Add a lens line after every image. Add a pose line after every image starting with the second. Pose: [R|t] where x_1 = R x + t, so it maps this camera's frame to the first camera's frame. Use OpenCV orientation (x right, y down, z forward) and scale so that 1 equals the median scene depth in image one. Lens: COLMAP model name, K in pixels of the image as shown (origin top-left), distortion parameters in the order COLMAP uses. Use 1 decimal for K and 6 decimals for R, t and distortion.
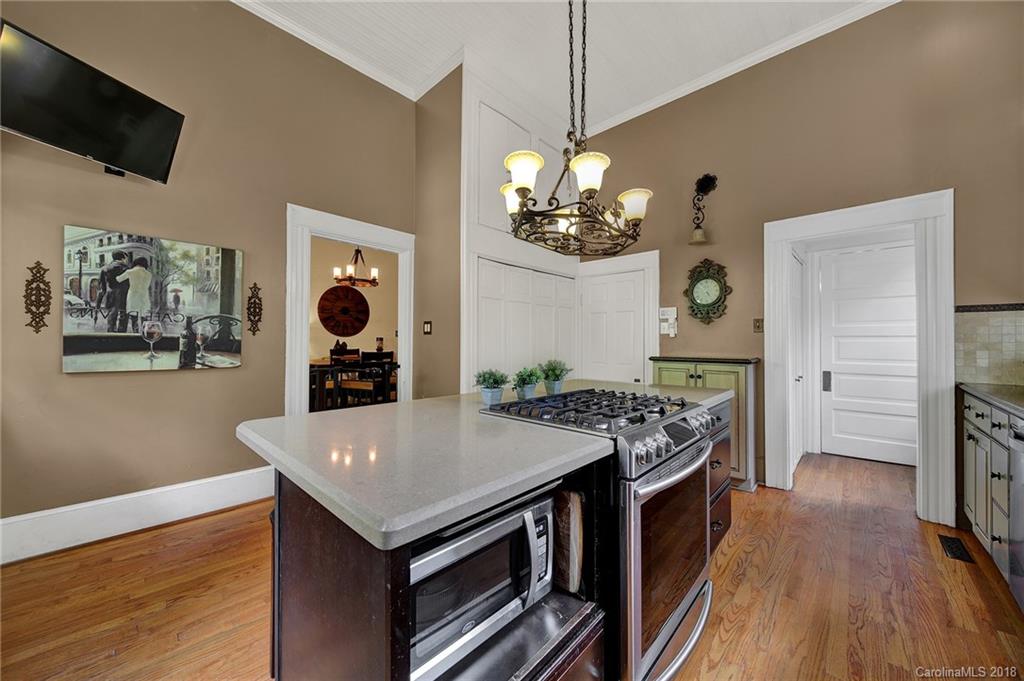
lens RADIAL K [[363.9, 0, 515.7], [0, 363.9, 338.6], [0, 0, 1]] dist [0.000086, 0.000018]
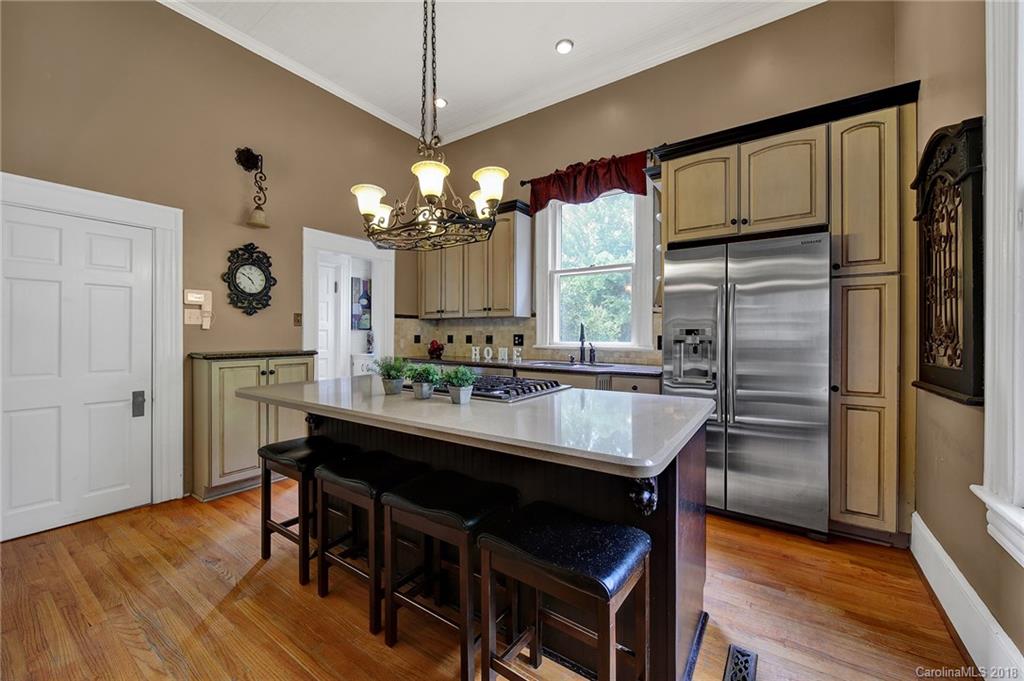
lens RADIAL K [[363.9, 0, 515.7], [0, 363.9, 338.6], [0, 0, 1]] dist [0.000086, 0.000018]
pose [[-0.112643, -0.013742, 0.993541, -0.474506], [-0.009187, 0.999876, 0.012788, 0.000681], [-0.993593, -0.007687, -0.112755, 0.468214]]
